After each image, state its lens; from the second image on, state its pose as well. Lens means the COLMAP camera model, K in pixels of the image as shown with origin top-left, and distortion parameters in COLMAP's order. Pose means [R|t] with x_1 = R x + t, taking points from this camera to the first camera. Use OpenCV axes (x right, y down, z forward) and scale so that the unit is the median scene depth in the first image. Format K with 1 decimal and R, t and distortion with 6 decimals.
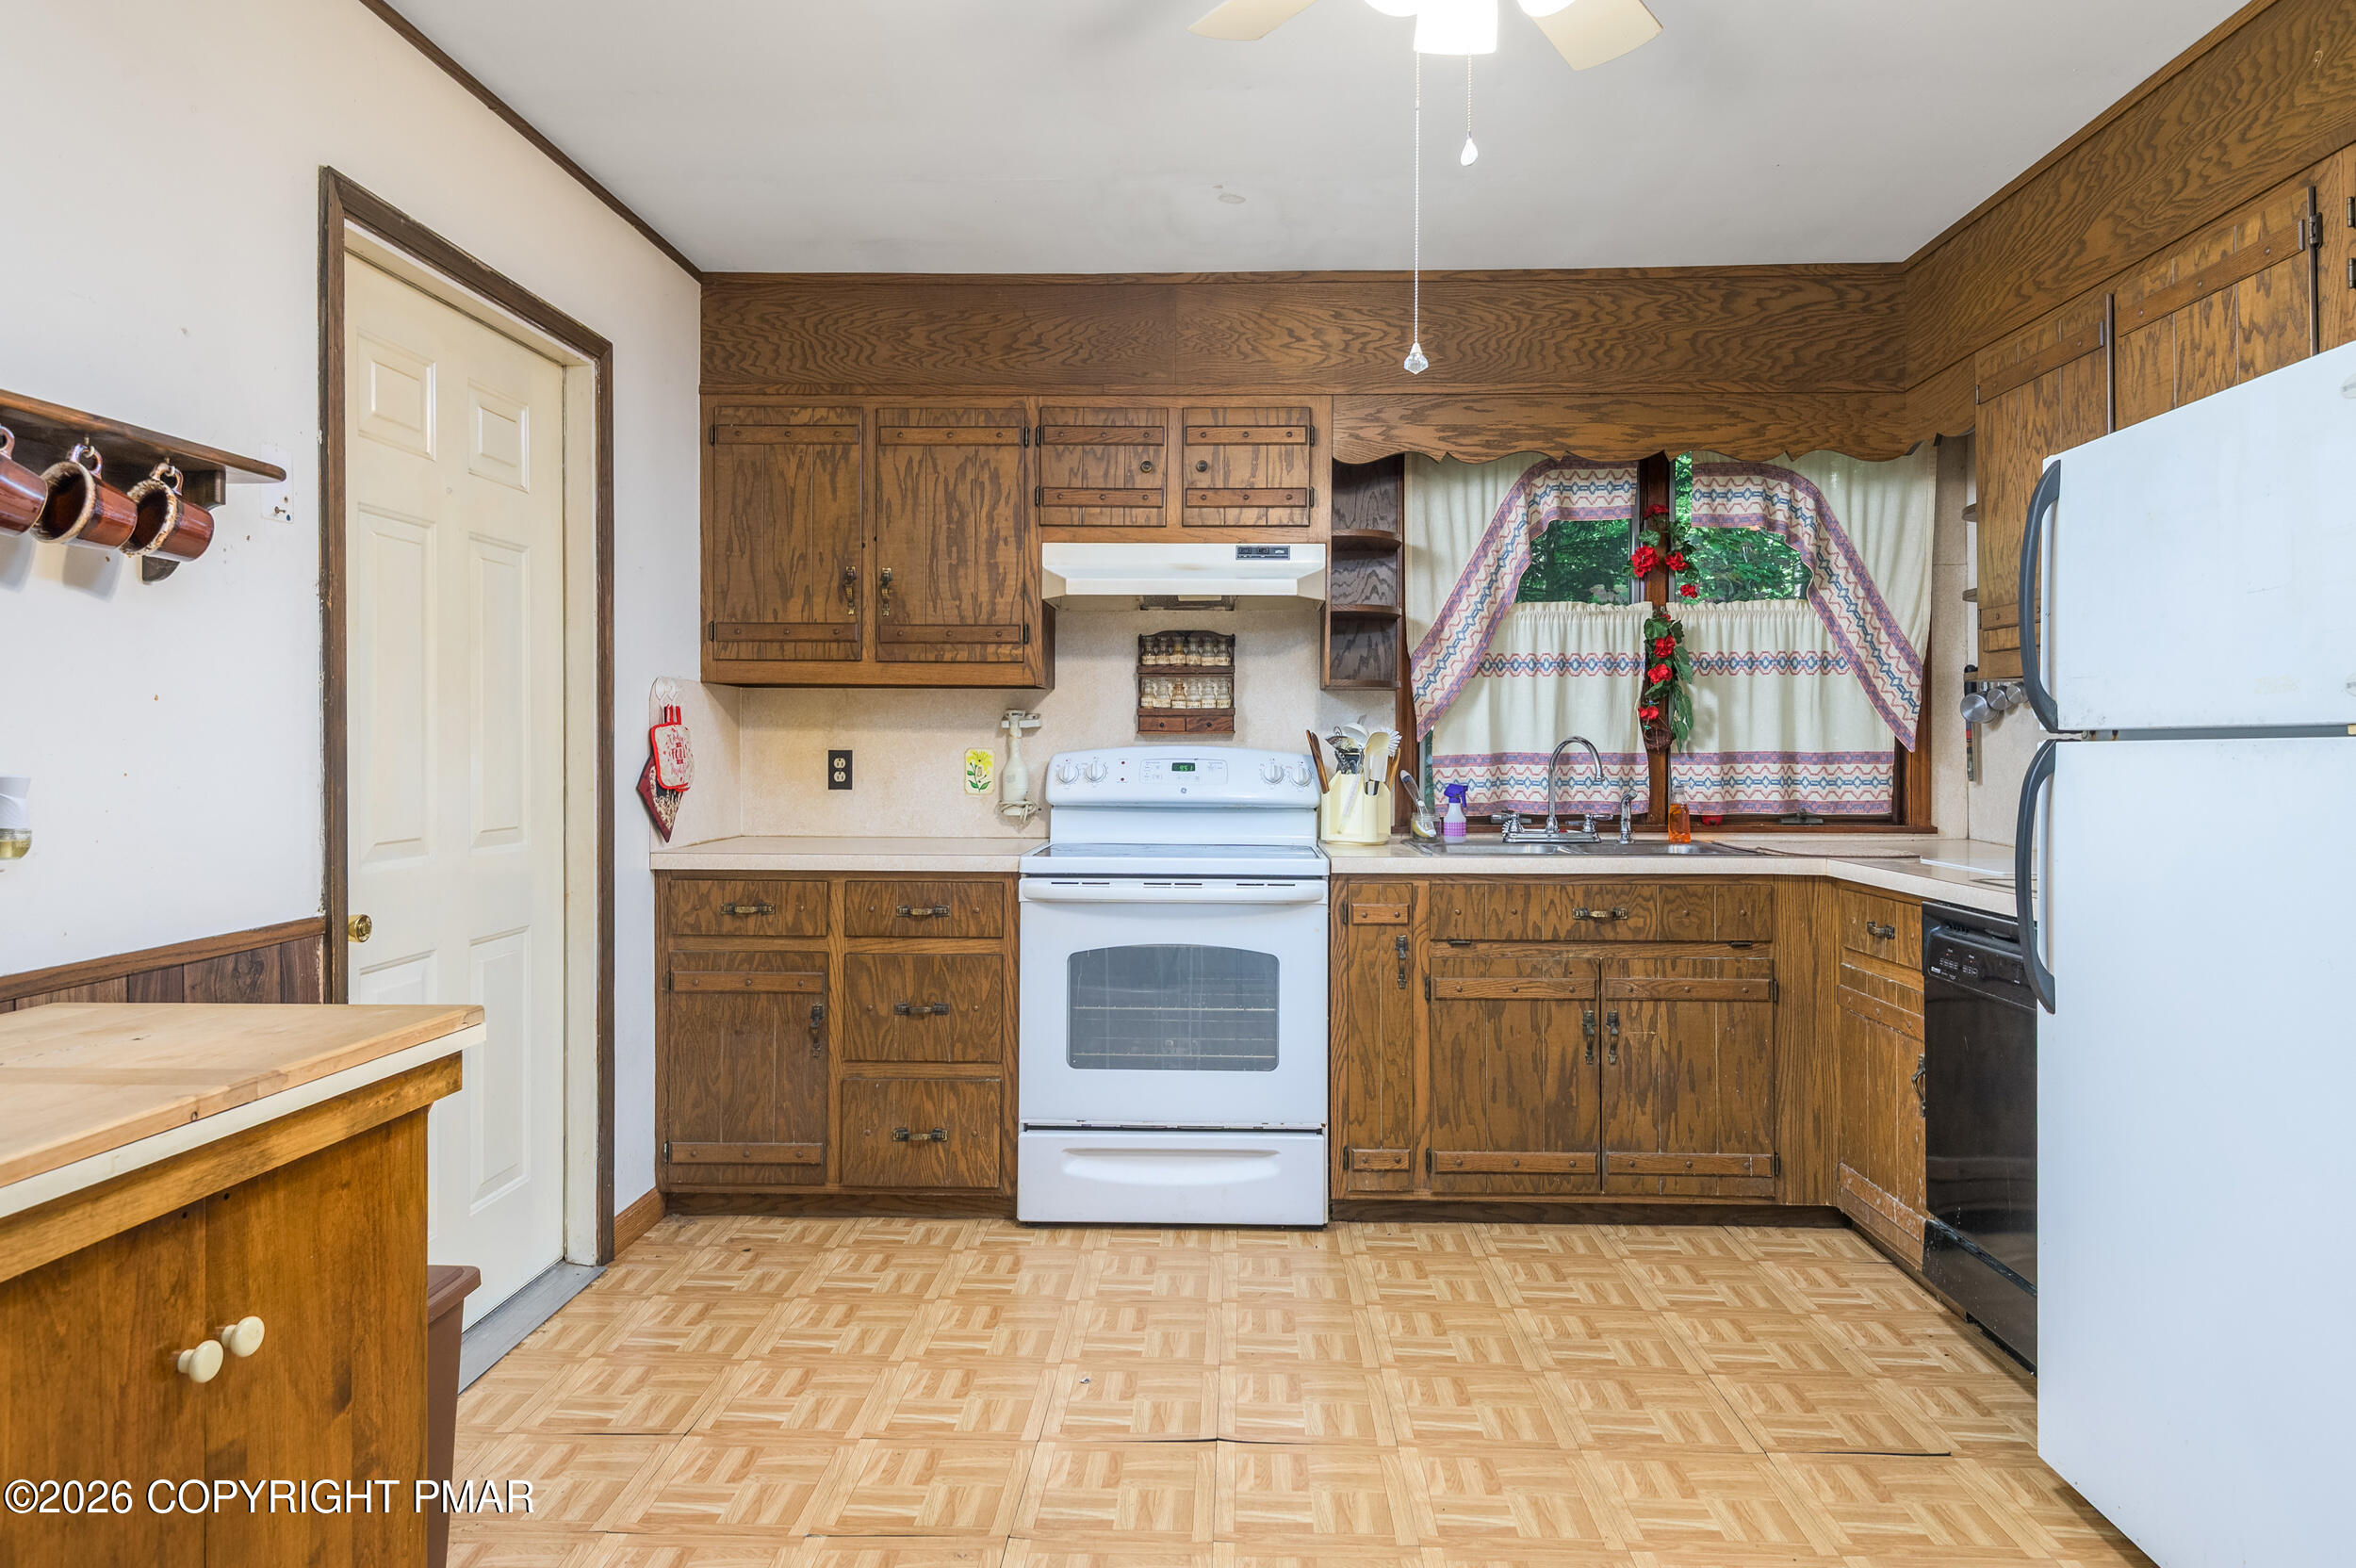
lens RADIAL K [[1428.0, 0, 1180.2], [0, 1428.0, 776.0], [0, 0, 1]] dist [0.043643, -0.037047]
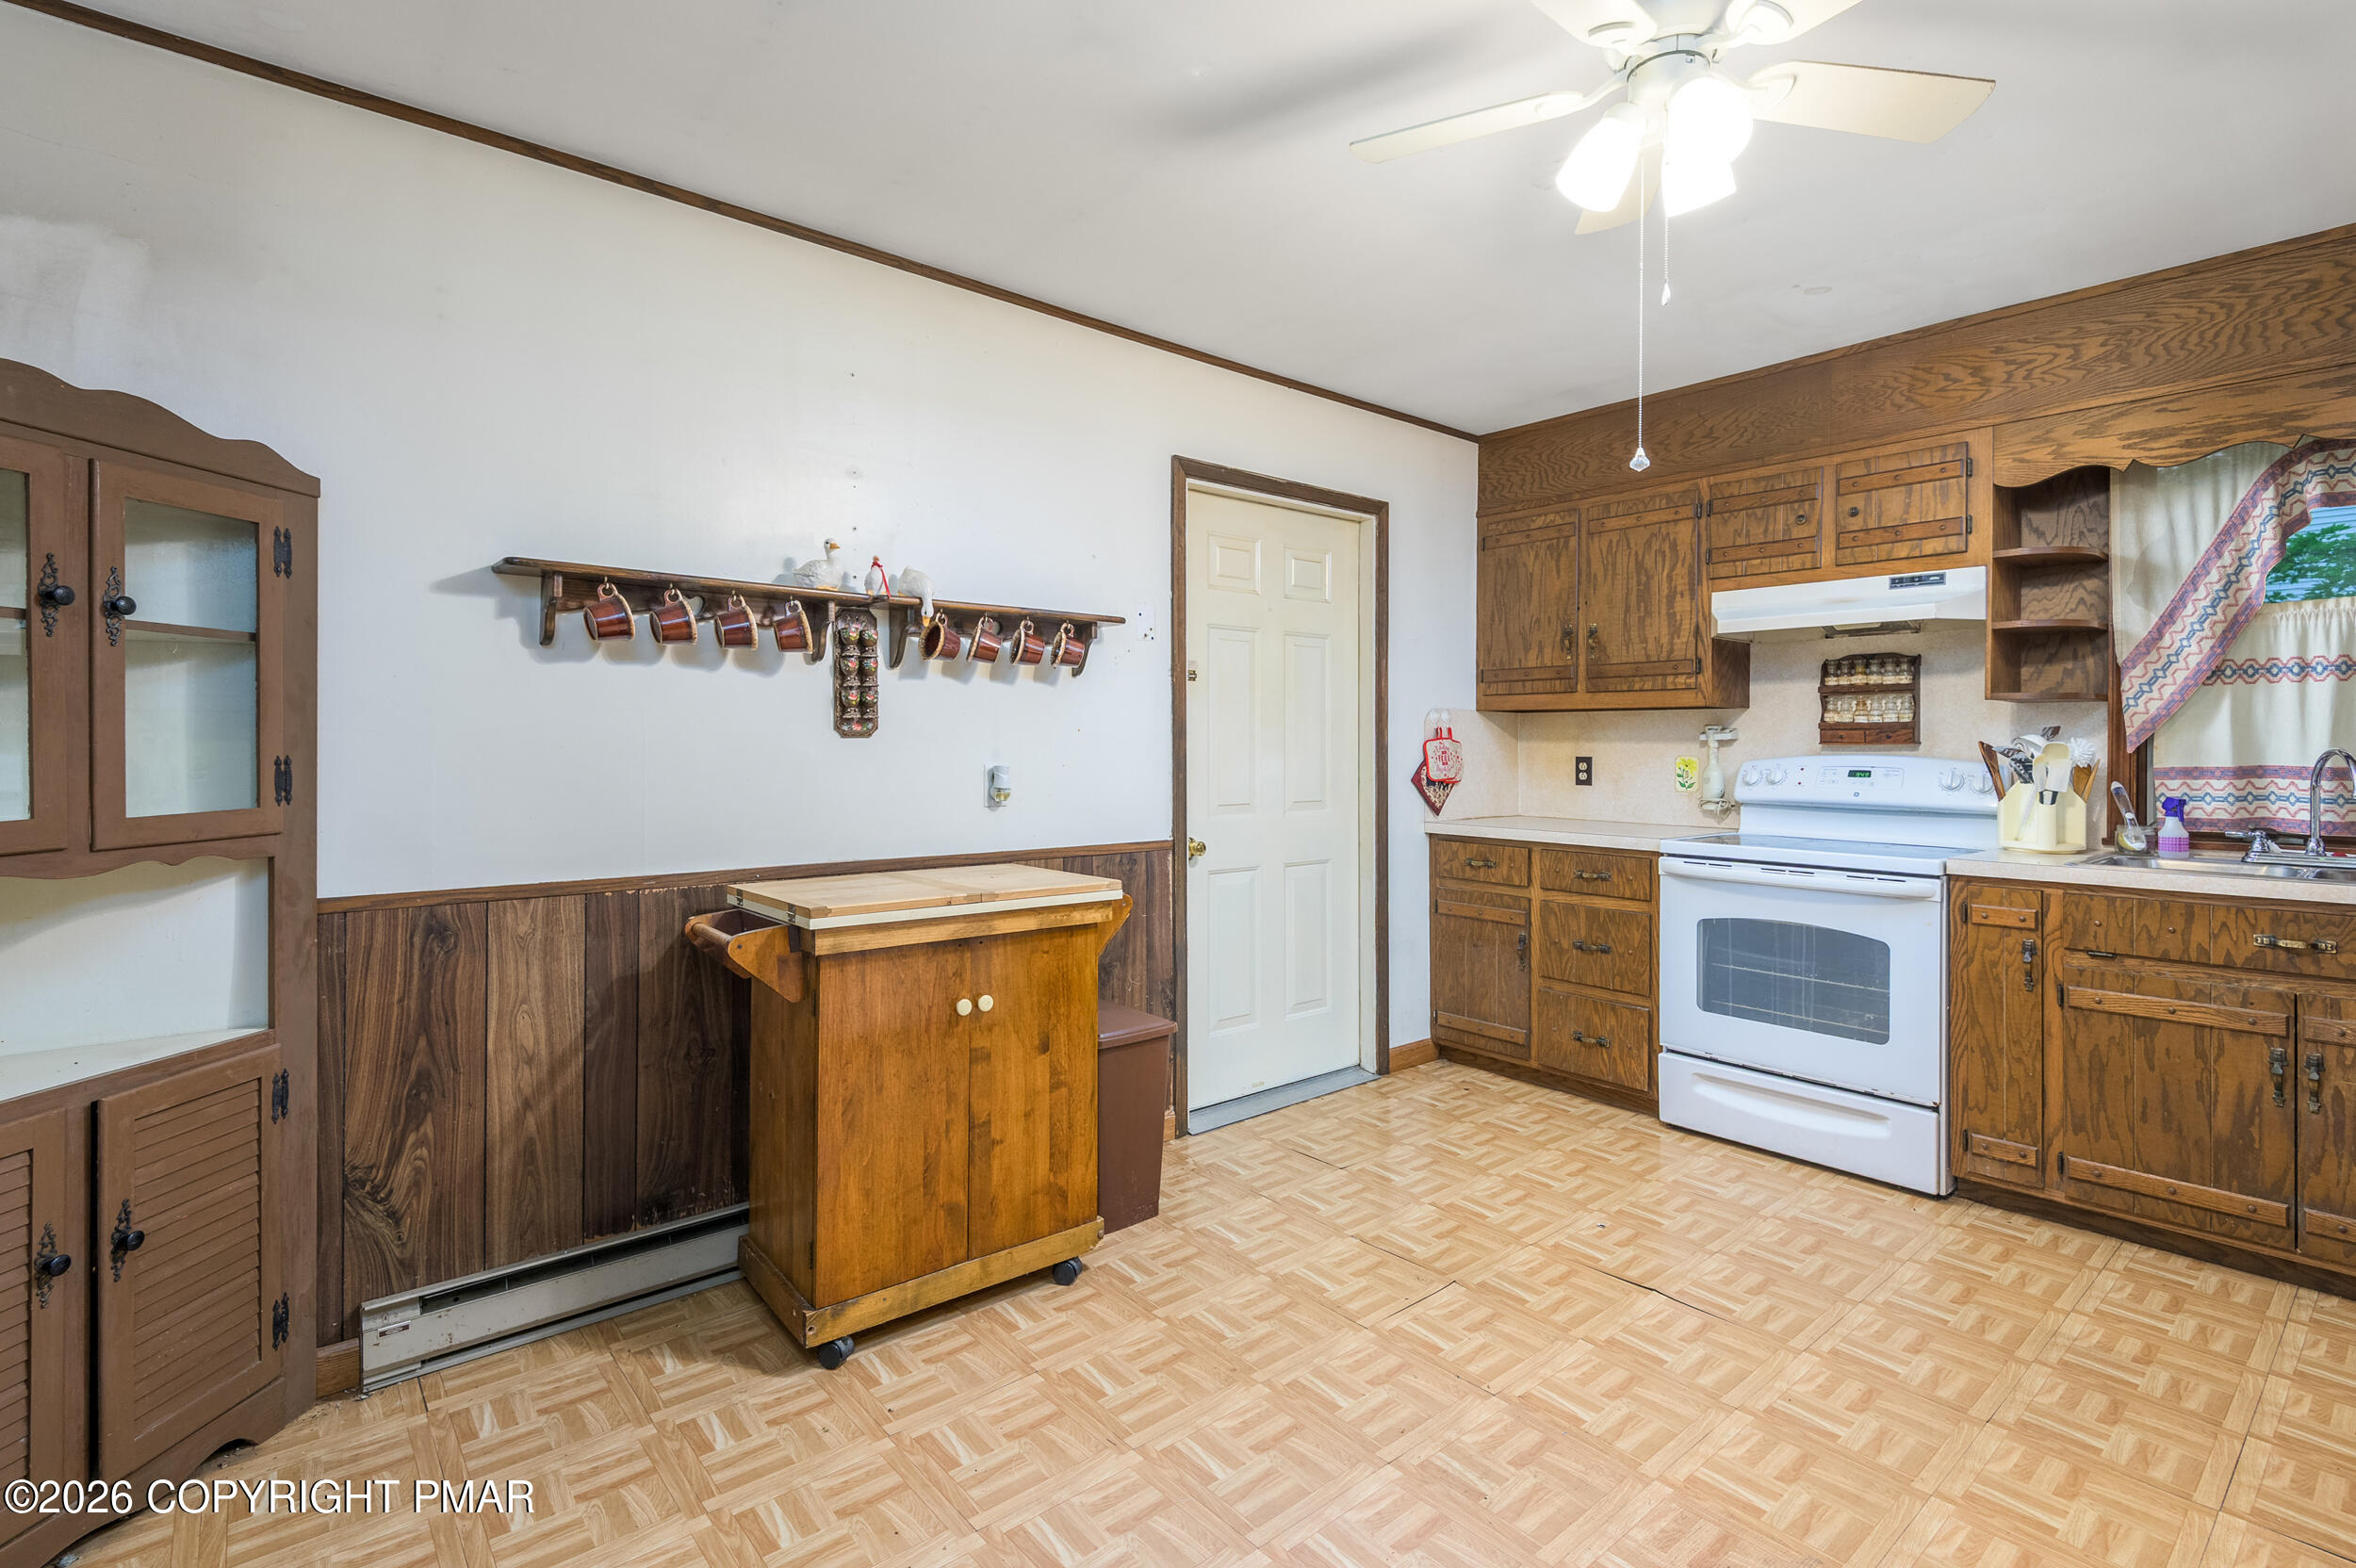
lens RADIAL K [[1085.3, 0, 1185.6], [0, 1085.3, 779.6], [0, 0, 1]] dist [0.037858, -0.022660]
pose [[0.680901, 0.024160, -0.731977, 0.318682], [-0.020230, 0.999695, 0.014177, -0.003706], [0.732096, 0.005155, 0.681182, 0.008705]]
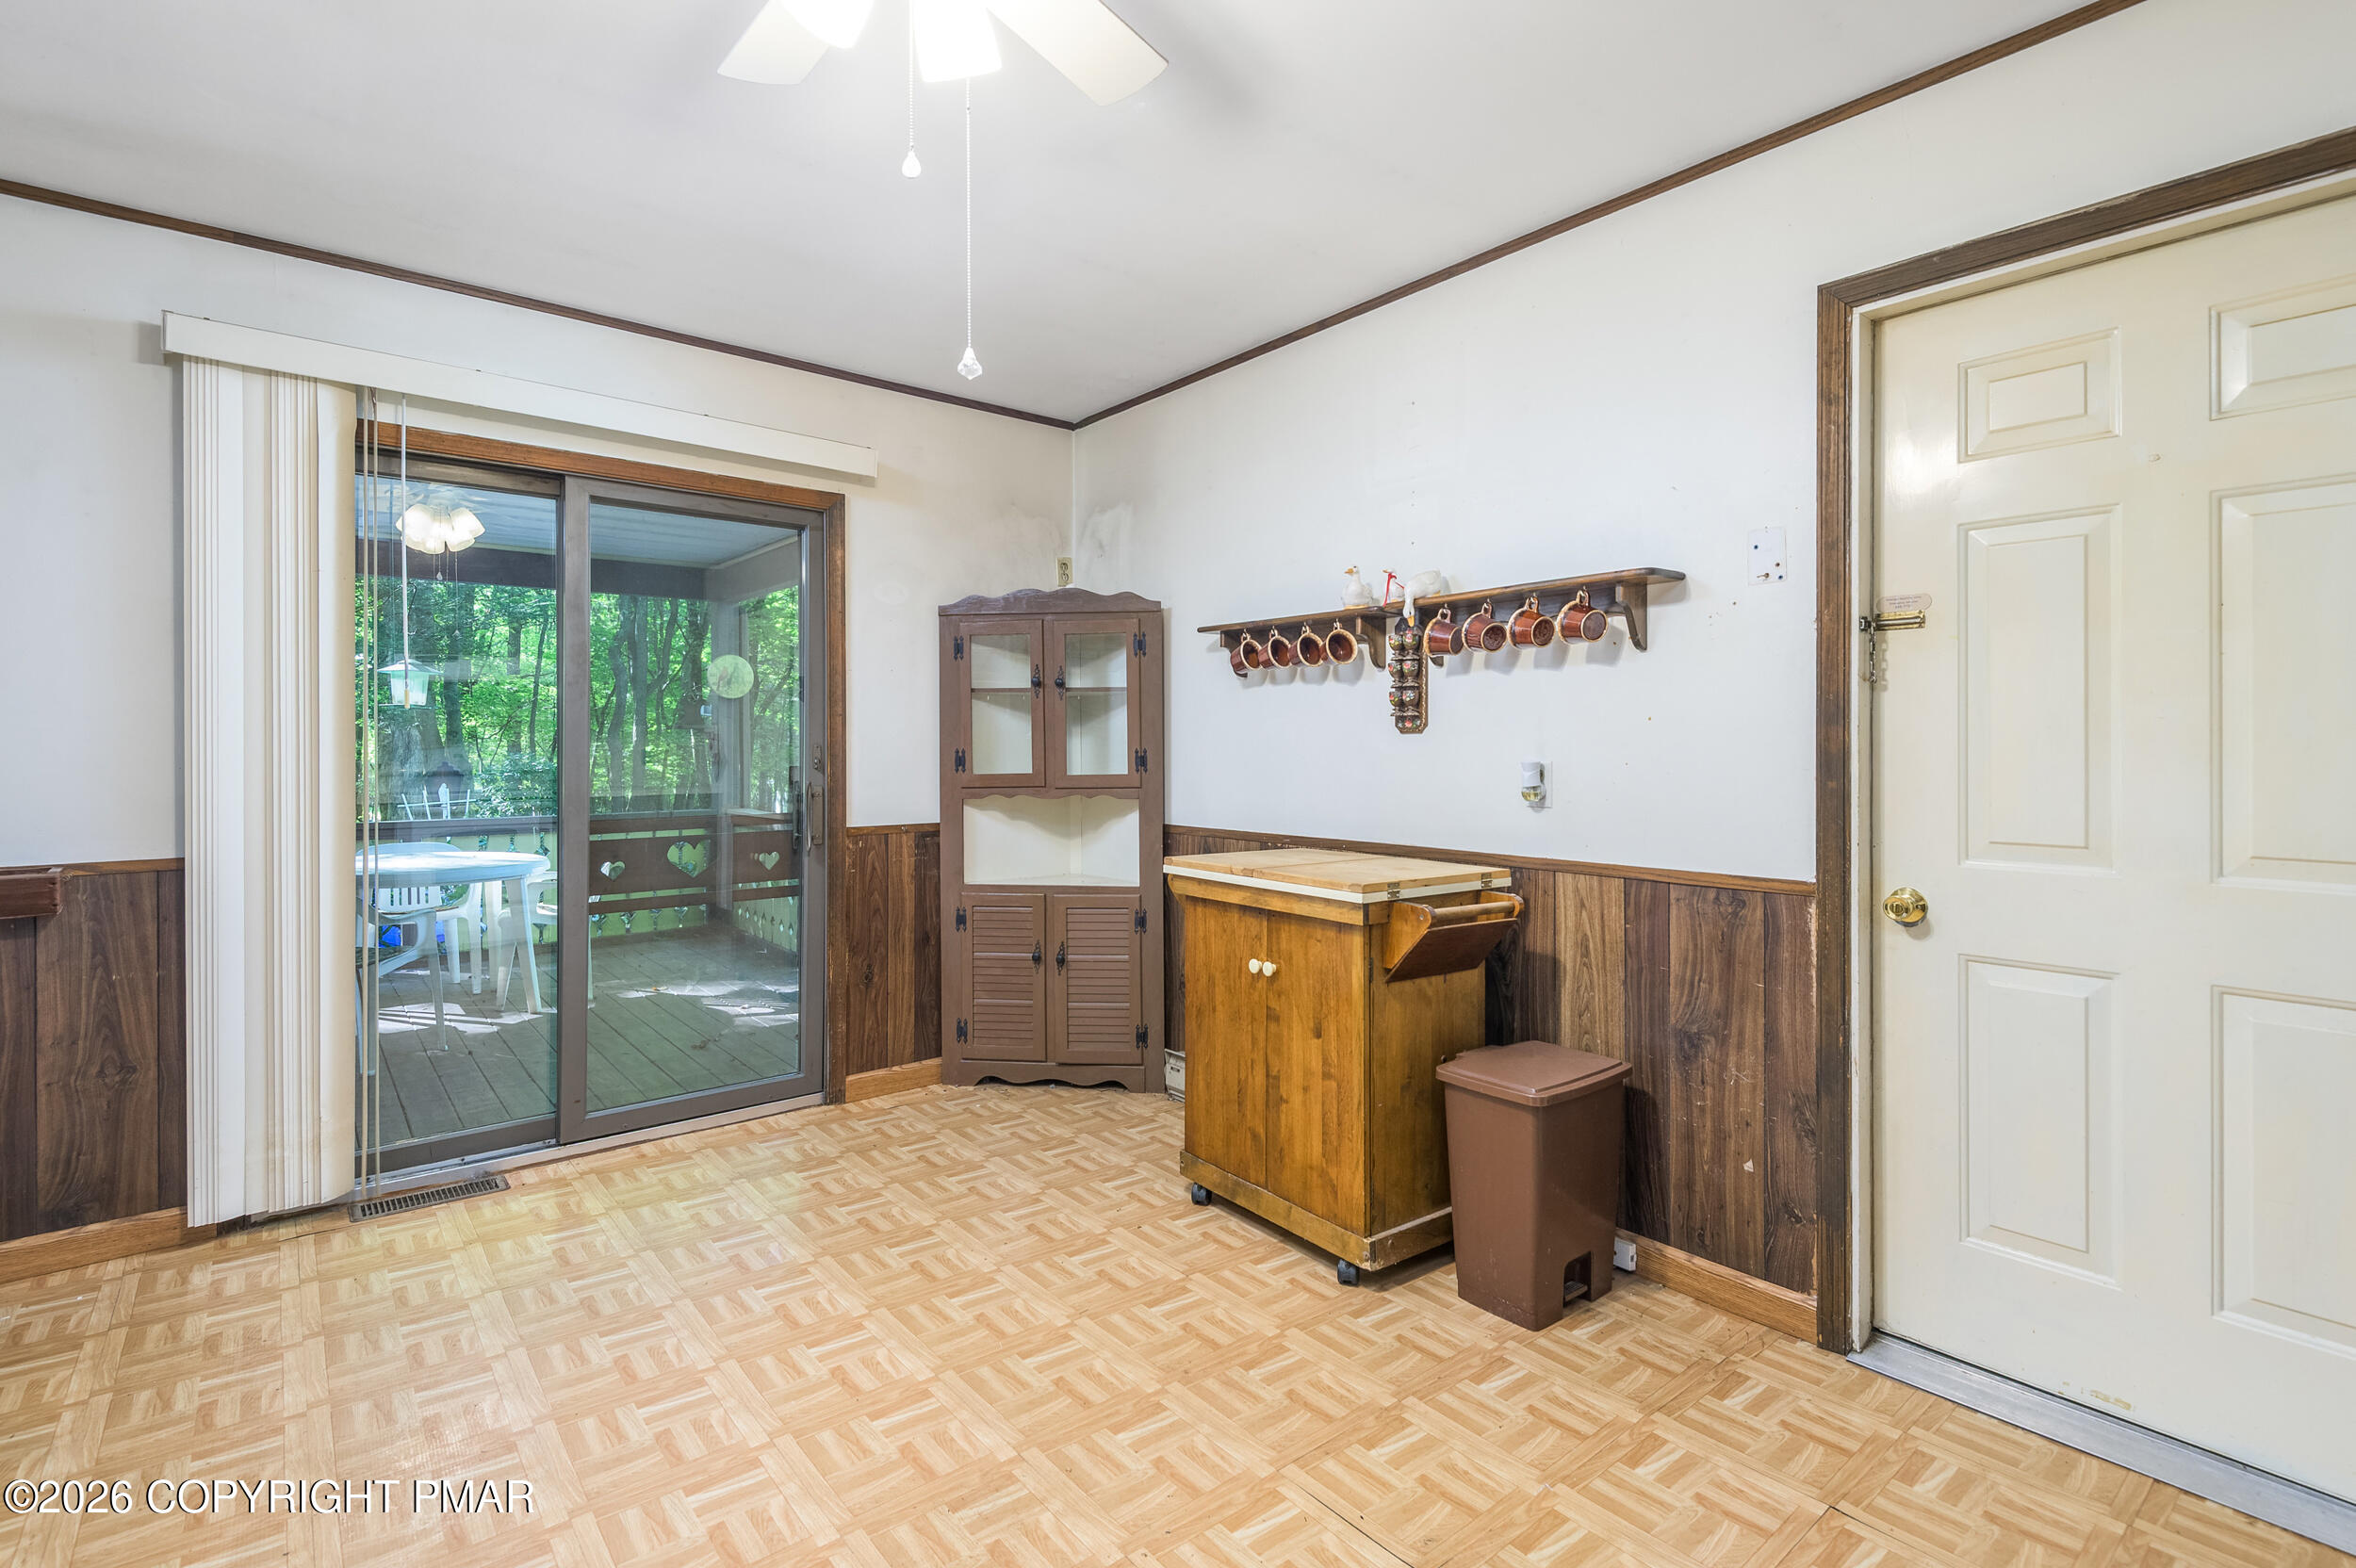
lens RADIAL K [[1085.3, 0, 1185.6], [0, 1085.3, 779.6], [0, 0, 1]] dist [0.037858, -0.022660]
pose [[-0.732694, 0.024101, -0.680131, 0.300463], [-0.014083, 0.998622, 0.050558, -0.022153], [0.680412, 0.046622, -0.731345, 0.857342]]
